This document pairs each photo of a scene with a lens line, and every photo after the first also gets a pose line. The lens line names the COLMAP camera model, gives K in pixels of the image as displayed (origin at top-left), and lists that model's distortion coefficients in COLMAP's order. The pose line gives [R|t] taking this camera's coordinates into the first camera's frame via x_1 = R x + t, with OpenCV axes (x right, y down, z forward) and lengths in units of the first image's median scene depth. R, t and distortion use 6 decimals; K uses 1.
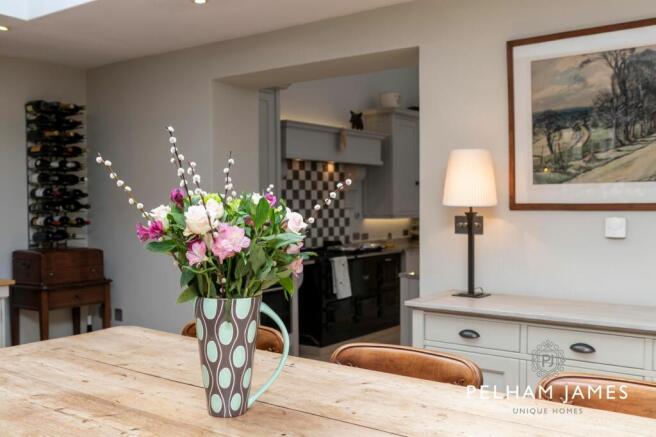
lens RADIAL K [[665.7, 0, 328.6], [0, 665.7, 219.2], [0, 0, 1]] dist [-0.007907, 0.000000]
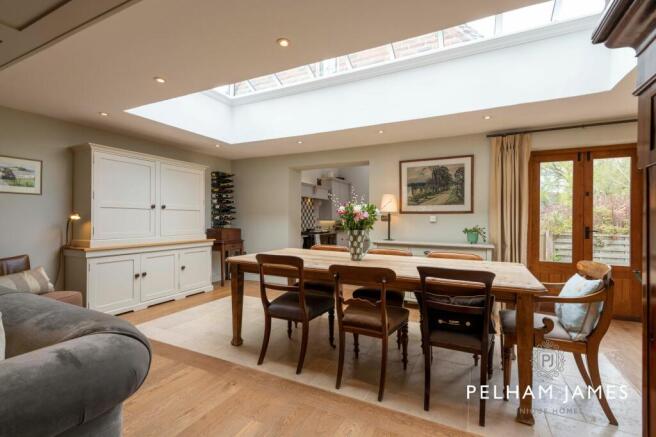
lens RADIAL K [[297.9, 0, 328.7], [0, 297.9, 220.2], [0, 0, 1]] dist [0.003024, 0.000188]
pose [[0.984798, 0.009379, 0.173450, -0.207520], [-0.006724, 0.999851, -0.015887, 0.028744], [-0.173573, 0.014480, 0.984715, -0.232407]]
